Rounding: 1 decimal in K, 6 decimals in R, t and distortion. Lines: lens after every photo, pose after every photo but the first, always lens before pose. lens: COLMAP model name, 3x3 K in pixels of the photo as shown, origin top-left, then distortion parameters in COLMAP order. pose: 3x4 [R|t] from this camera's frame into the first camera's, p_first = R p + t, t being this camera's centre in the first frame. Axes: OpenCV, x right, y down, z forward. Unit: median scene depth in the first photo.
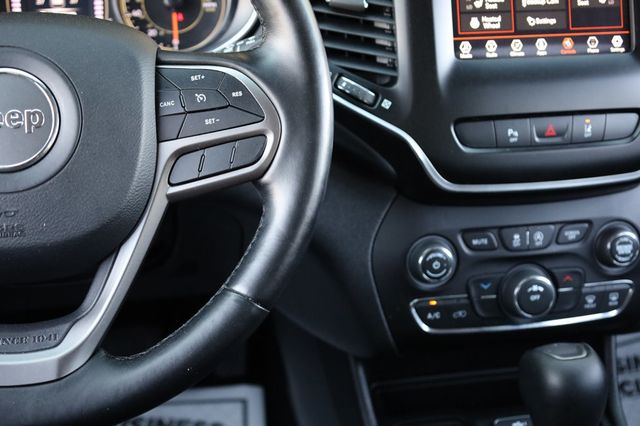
lens RADIAL K [[845.6, 0, 320.0], [0, 845.6, 213.0], [0, 0, 1]] dist [-0.009035, 0.027074]
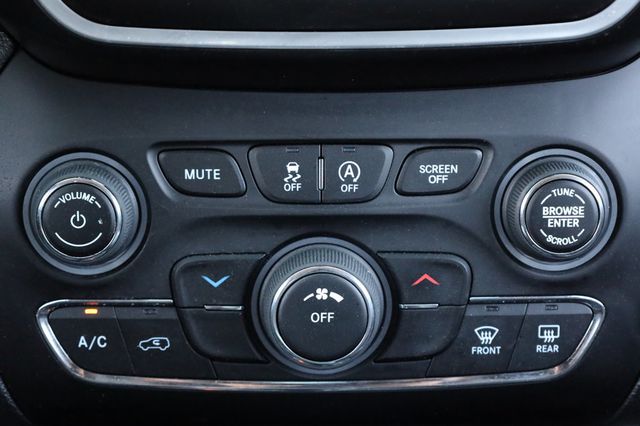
lens RADIAL K [[1374.9, 0, 320.0], [0, 1374.9, 213.0], [0, 0, 1]] dist [0.009423, 0.052809]
pose [[0.986099, 0.065408, -0.152745, 0.366807], [-0.062946, 0.997798, 0.020908, 0.036730], [0.153776, -0.011003, 0.988044, 0.350405]]
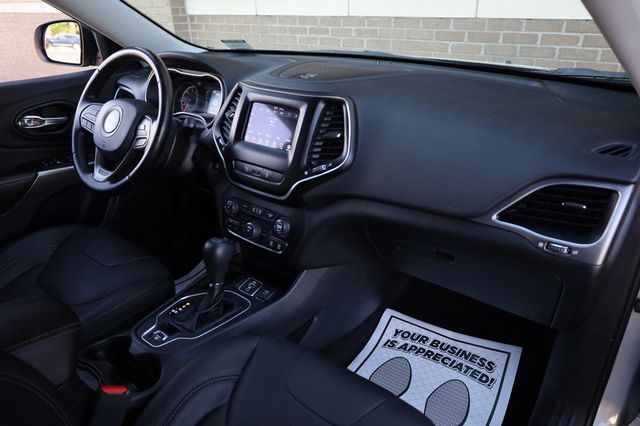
lens RADIAL K [[454.6, 0, 320.0], [0, 454.6, 213.0], [0, 0, 1]] dist [-0.009903, -0.000657]
pose [[0.652396, 0.306367, -0.693194, 1.466894], [-0.340601, 0.935602, 0.092948, -0.176751], [0.677030, 0.175463, 0.714732, 0.095944]]
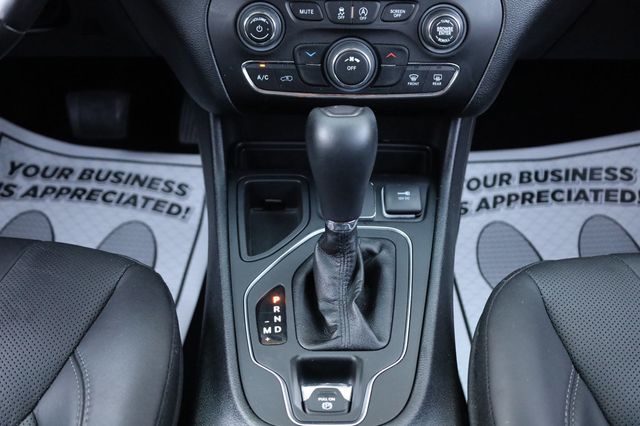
lens RADIAL K [[760.1, 0, 320.0], [0, 760.1, 213.0], [0, 0, 1]] dist [-0.006506, 0.037504]
pose [[0.982605, 0.115960, -0.145057, 0.393475], [-0.081849, 0.971552, 0.222233, 0.069682], [0.166701, -0.206495, 0.964143, 0.010608]]
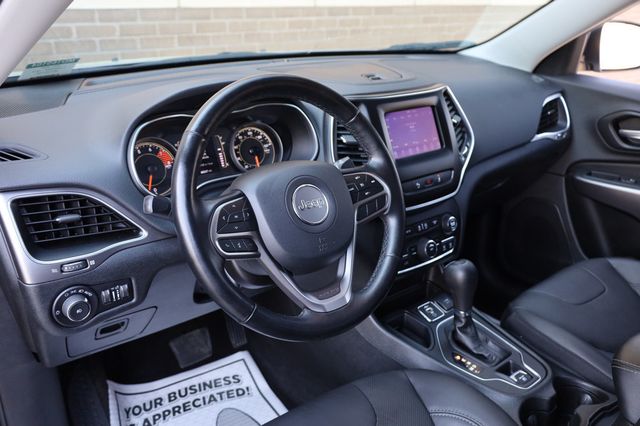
lens RADIAL K [[543.4, 0, 320.0], [0, 543.4, 213.0], [0, 0, 1]] dist [-0.006272, 0.003422]
pose [[0.878815, -0.176757, 0.443217, -0.740415], [0.214455, 0.976072, -0.035960, -0.016149], [-0.426255, 0.126652, 0.895693, -0.301914]]
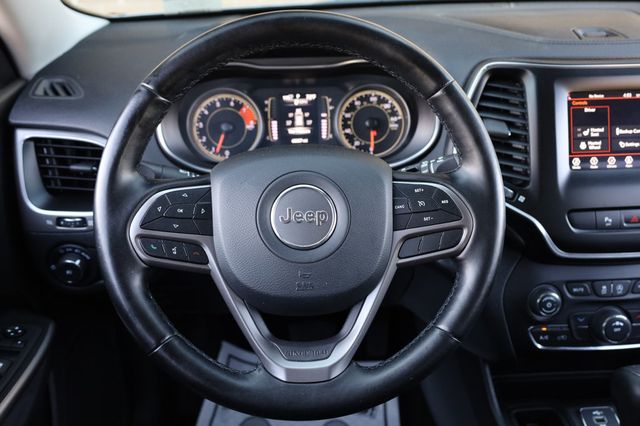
lens RADIAL K [[560.3, 0, 320.0], [0, 560.3, 213.0], [0, 0, 1]] dist [-0.006212, 0.005591]
pose [[0.990712, 0.031029, -0.132391, -0.140716], [-0.034133, 0.999192, -0.021242, -0.067204], [0.131625, 0.025564, 0.990970, -0.040165]]
